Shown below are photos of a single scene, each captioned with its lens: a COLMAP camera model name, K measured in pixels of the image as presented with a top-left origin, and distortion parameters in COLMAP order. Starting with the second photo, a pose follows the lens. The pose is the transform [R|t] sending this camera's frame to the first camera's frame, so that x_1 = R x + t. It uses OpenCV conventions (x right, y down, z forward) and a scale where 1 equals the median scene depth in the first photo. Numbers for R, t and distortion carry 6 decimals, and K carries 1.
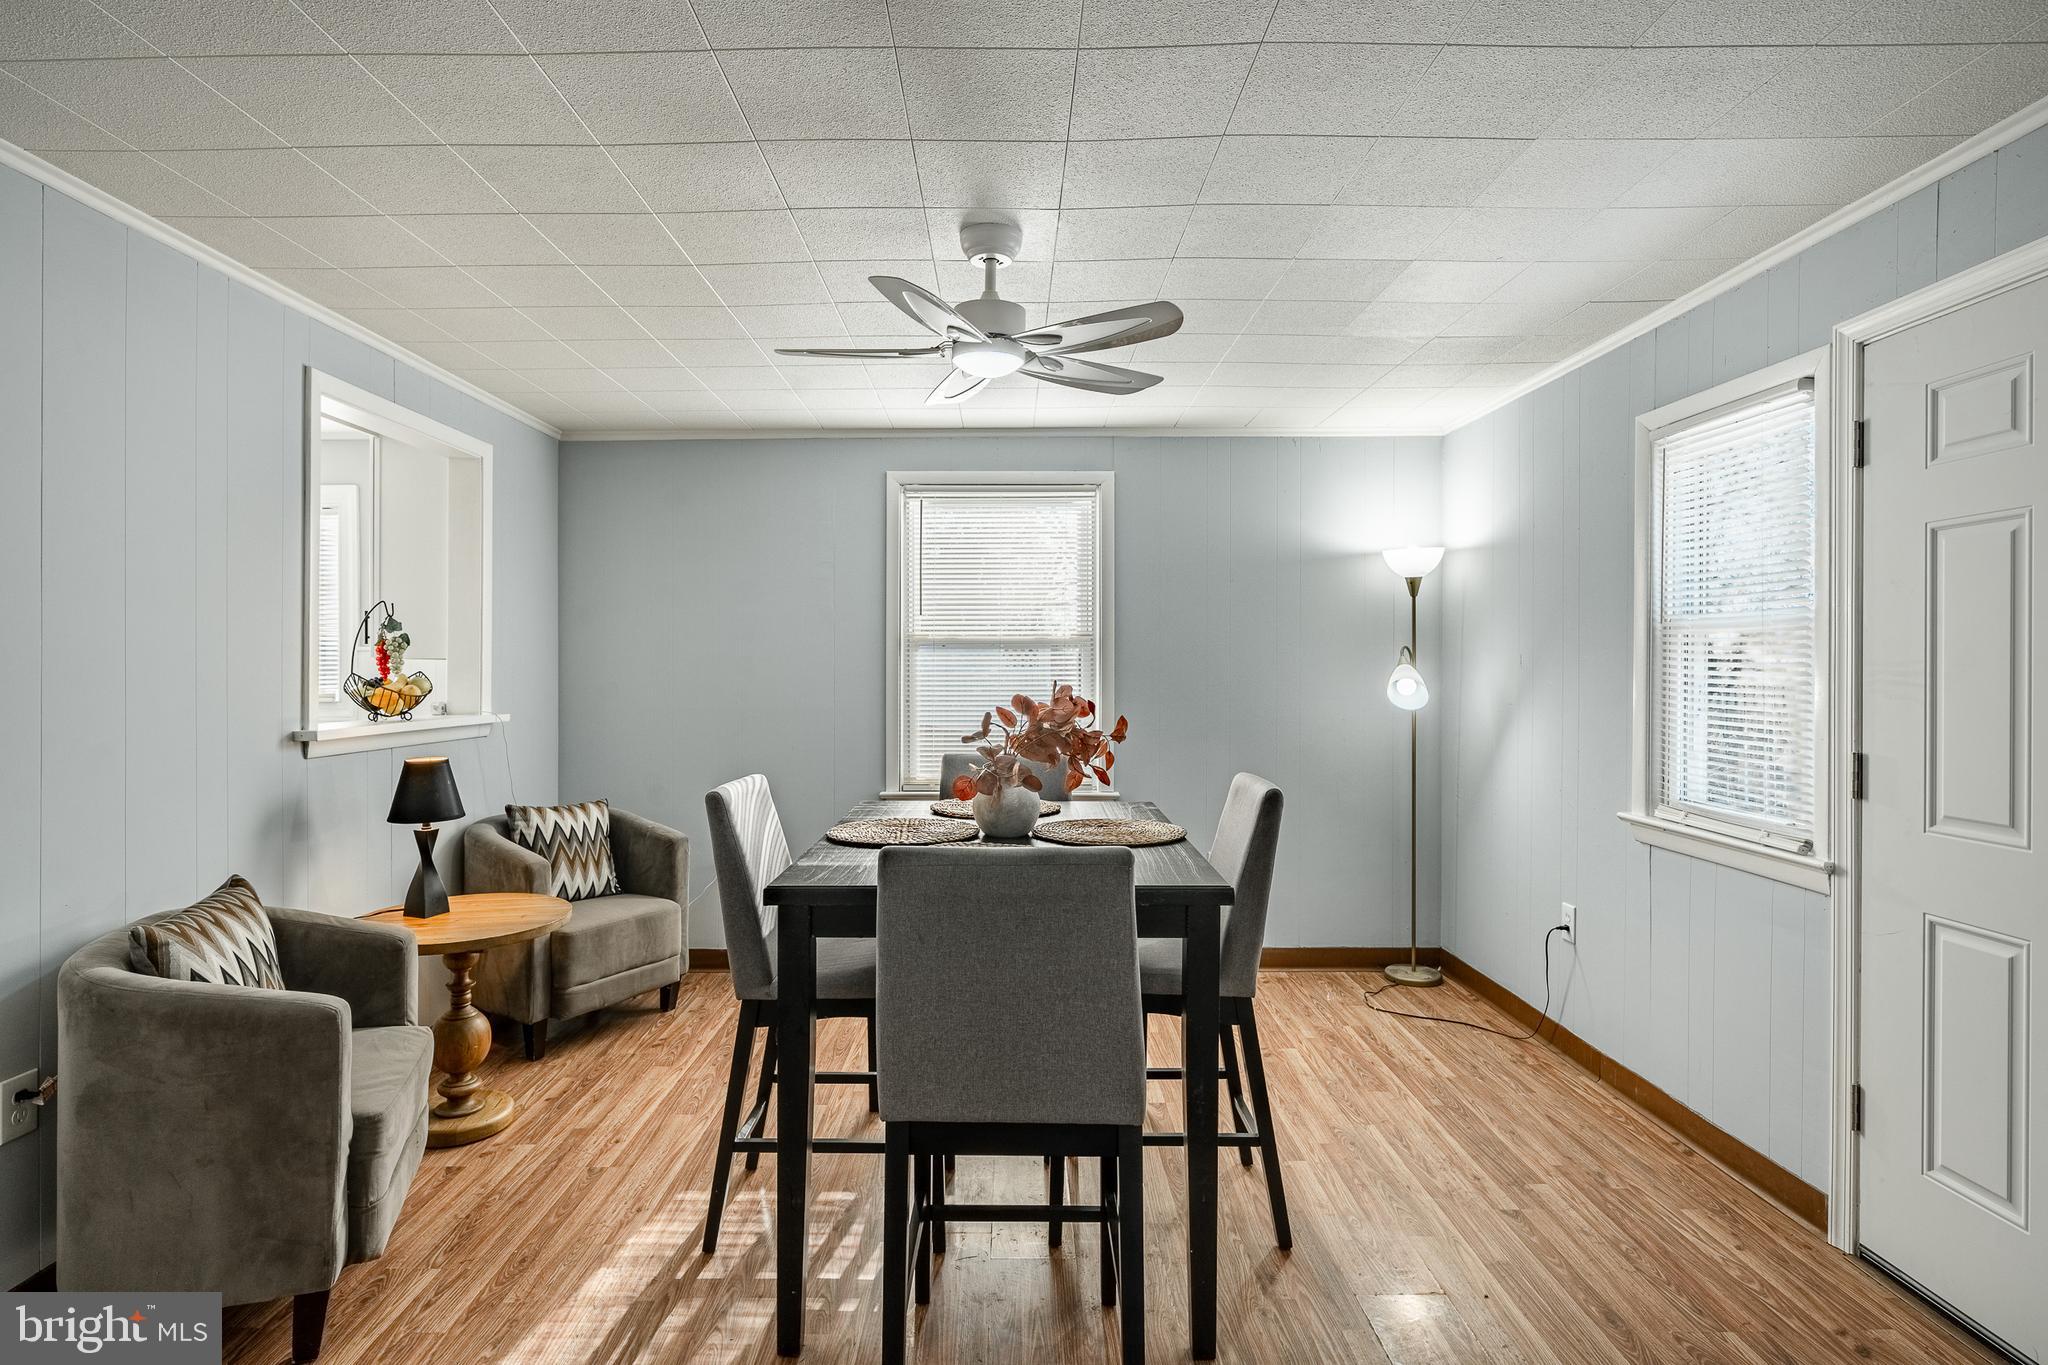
lens RADIAL K [[1035.0, 0, 983.4], [0, 1035.0, 670.8], [0, 0, 1]] dist [0.002065, 0.002543]
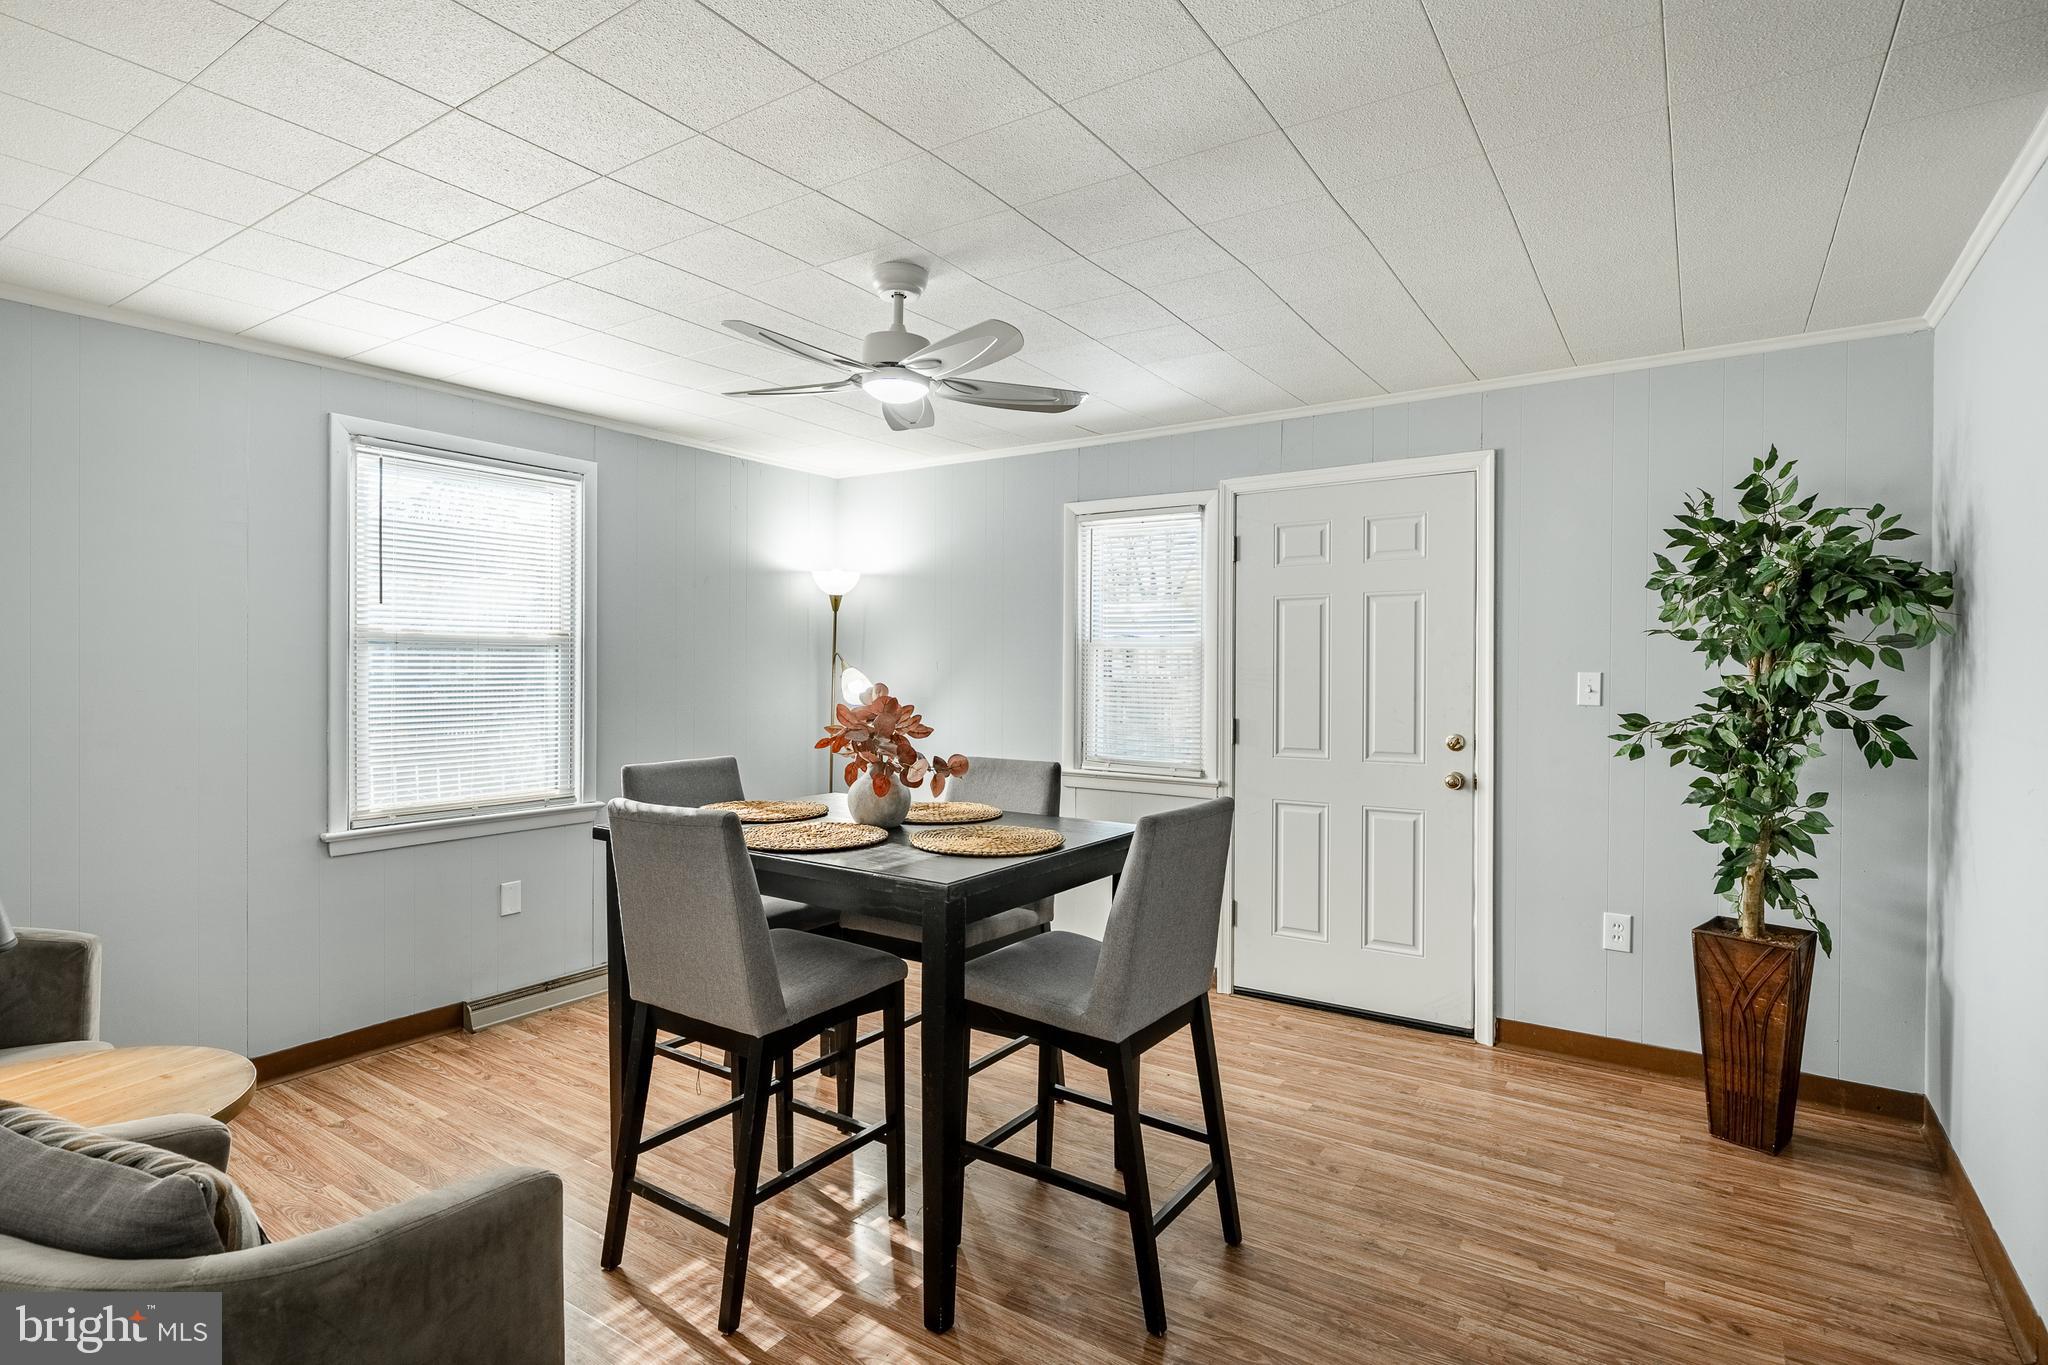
lens RADIAL K [[1035.0, 0, 1024.5], [0, 1035.0, 679.2], [0, 0, 1]] dist [0.002065, 0.002543]
pose [[0.547907, -0.007233, 0.836508, -0.662758], [0.002694, 0.999973, 0.006882, -0.002276], [-0.836535, -0.001517, 0.547911, 0.235830]]
